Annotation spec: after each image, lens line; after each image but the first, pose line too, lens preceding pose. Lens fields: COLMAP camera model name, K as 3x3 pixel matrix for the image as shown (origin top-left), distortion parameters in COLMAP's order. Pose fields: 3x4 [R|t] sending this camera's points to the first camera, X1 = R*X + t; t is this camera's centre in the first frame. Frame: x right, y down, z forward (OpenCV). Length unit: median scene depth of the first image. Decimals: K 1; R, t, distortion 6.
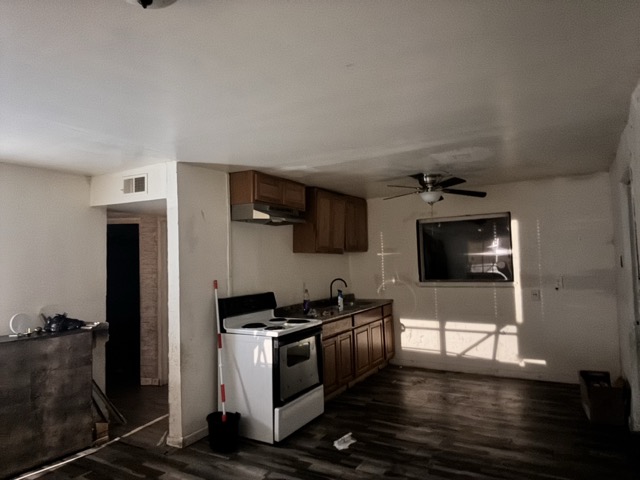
lens RADIAL K [[432.9, 0, 318.9], [0, 432.9, 231.6], [0, 0, 1]] dist [0.052754, -0.056725]
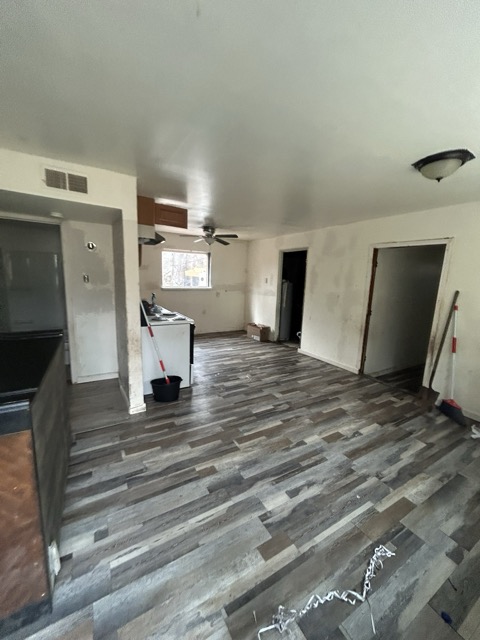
lens RADIAL K [[260.7, 0, 240.9], [0, 260.7, 319.3], [0, 0, 1]] dist [-0.002583, 0.000976]
pose [[0.484777, -0.101383, 0.868742, -0.775957], [-0.105940, 0.979140, 0.173383, 0.045054], [-0.868198, -0.176087, 0.463924, 0.389993]]
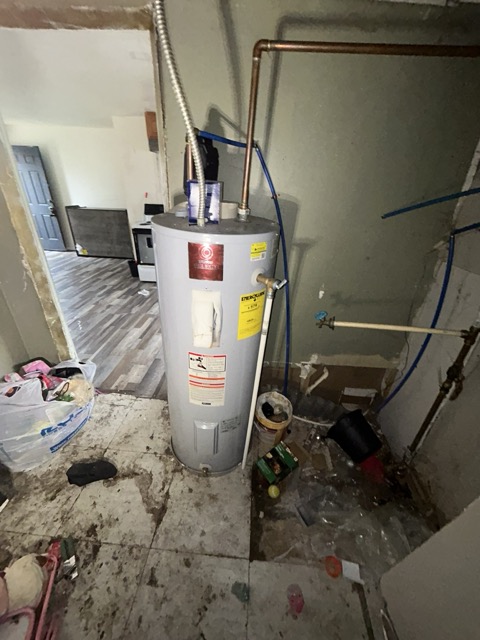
lens RADIAL K [[260.7, 0, 240.4], [0, 260.7, 318.3], [0, 0, 1]] dist [-0.002583, 0.000976]
pose [[0.439761, 0.446184, -0.779442, 1.057096], [0.009353, 0.865543, 0.500748, 0.024254], [0.898066, -0.227499, 0.376459, 0.848803]]
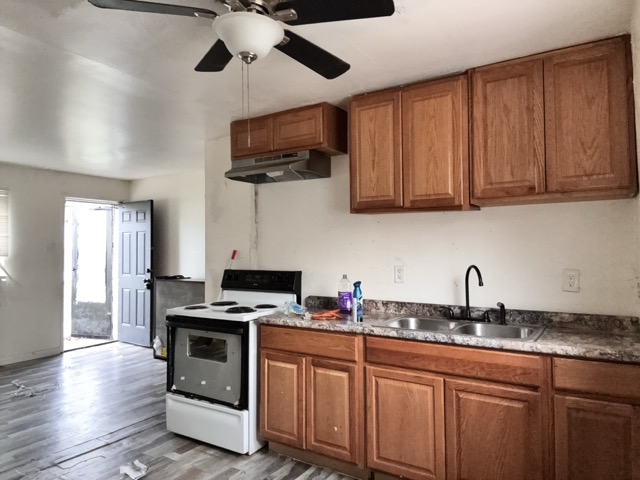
lens RADIAL K [[432.9, 0, 313.9], [0, 432.9, 235.7], [0, 0, 1]] dist [0.052754, -0.056725]
pose [[-0.045414, 0.000584, -0.998968, 0.732628], [0.076226, 0.997086, -0.002882, 0.099565], [0.996056, -0.076278, -0.045326, 1.264346]]
